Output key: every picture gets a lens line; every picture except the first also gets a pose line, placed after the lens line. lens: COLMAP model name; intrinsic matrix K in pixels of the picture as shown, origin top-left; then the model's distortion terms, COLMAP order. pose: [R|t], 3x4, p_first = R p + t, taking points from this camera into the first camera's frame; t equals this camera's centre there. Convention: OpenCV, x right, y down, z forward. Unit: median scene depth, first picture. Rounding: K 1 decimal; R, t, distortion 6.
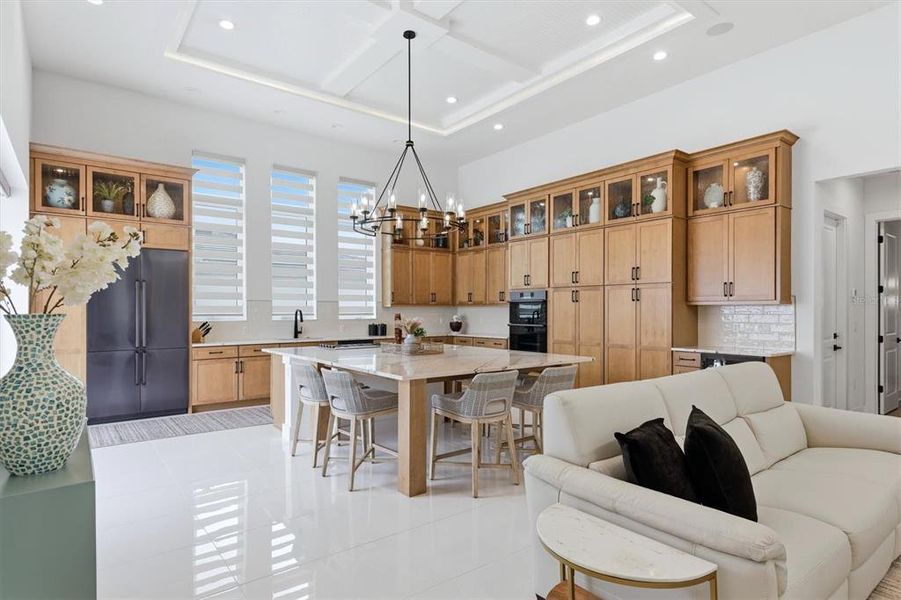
lens RADIAL K [[484.7, 0, 442.1], [0, 484.7, 307.6], [0, 0, 1]] dist [0.006689, 0.000768]
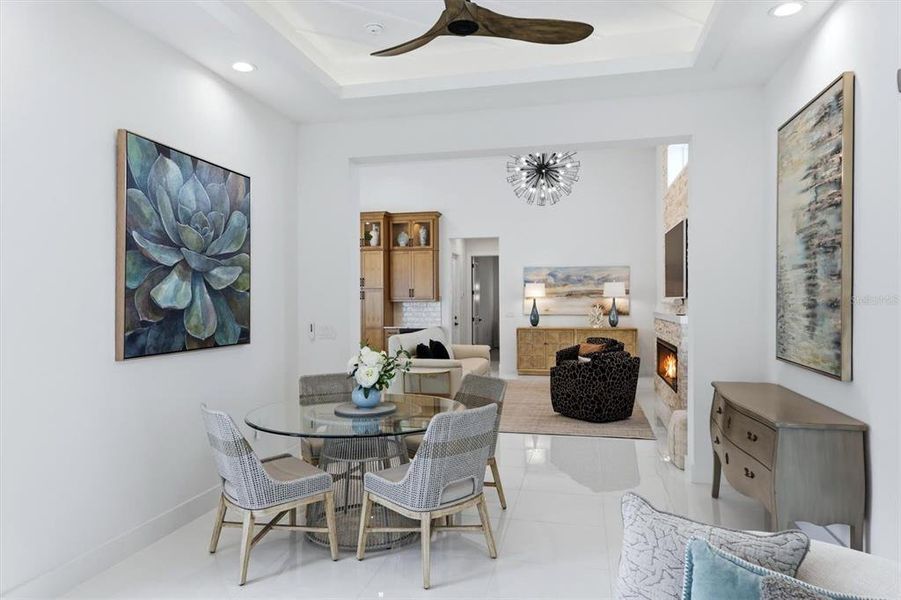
lens RADIAL K [[565.5, 0, 443.5], [0, 565.5, 312.2], [0, 0, 1]] dist [0.014318, -0.000547]
pose [[0.773607, -0.016159, 0.633460, -0.528125], [0.003093, 0.999759, 0.021726, -0.009865], [-0.633659, -0.014848, 0.773470, -0.568999]]
